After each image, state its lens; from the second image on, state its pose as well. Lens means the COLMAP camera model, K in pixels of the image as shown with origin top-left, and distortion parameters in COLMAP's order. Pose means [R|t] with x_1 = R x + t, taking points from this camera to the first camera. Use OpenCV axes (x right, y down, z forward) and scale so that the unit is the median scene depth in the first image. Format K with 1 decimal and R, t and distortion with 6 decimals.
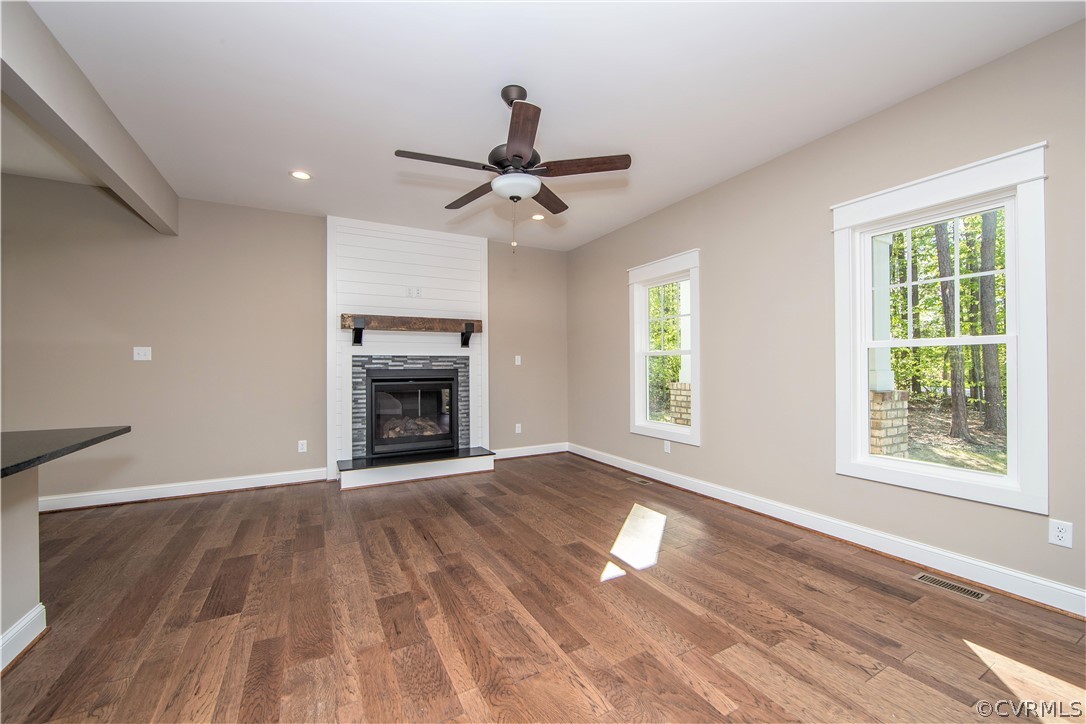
lens RADIAL K [[432.7, 0, 550.2], [0, 432.7, 361.2], [0, 0, 1]] dist [-0.012208, 0.001962]
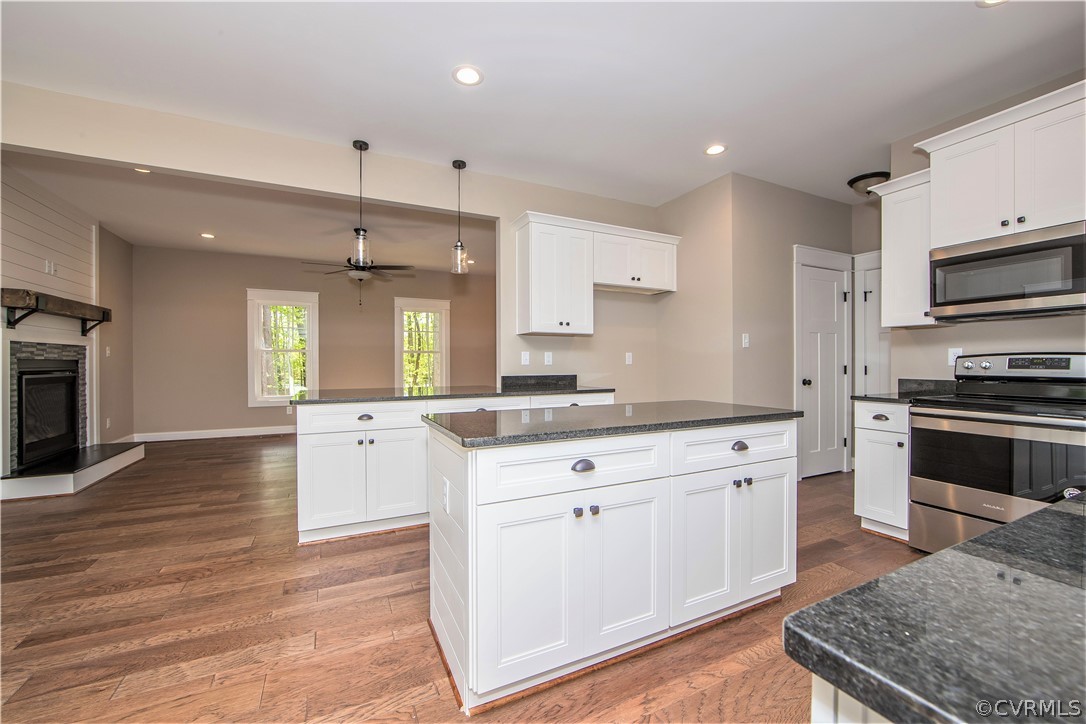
lens RADIAL K [[432.7, 0, 547.6], [0, 432.7, 368.8], [0, 0, 1]] dist [-0.012208, 0.001962]
pose [[0.050966, -0.009688, 0.998653, -1.596381], [-0.011957, 0.999875, 0.010310, 0.023835], [-0.998629, -0.012466, 0.050844, -0.025980]]
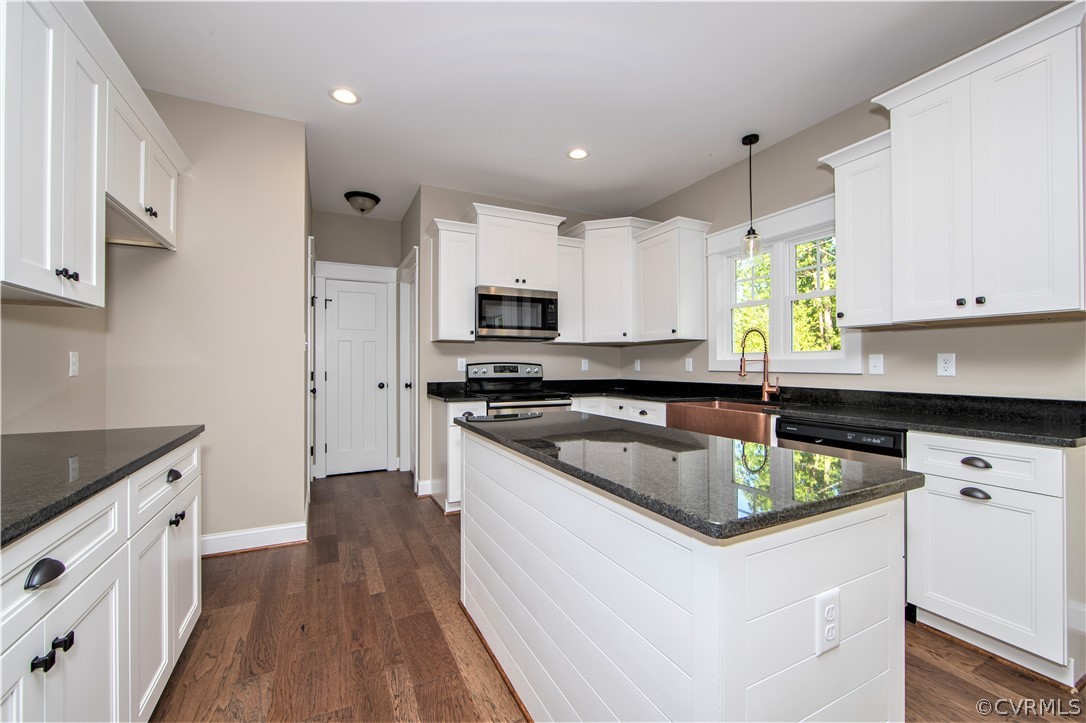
lens RADIAL K [[432.7, 0, 541.4], [0, 432.7, 358.5], [0, 0, 1]] dist [-0.012208, 0.001962]
pose [[-0.999290, 0.007721, 0.036885, -0.966909], [0.006764, 0.999639, -0.026001, 0.014495], [-0.037072, -0.025734, -0.998981, 0.375441]]
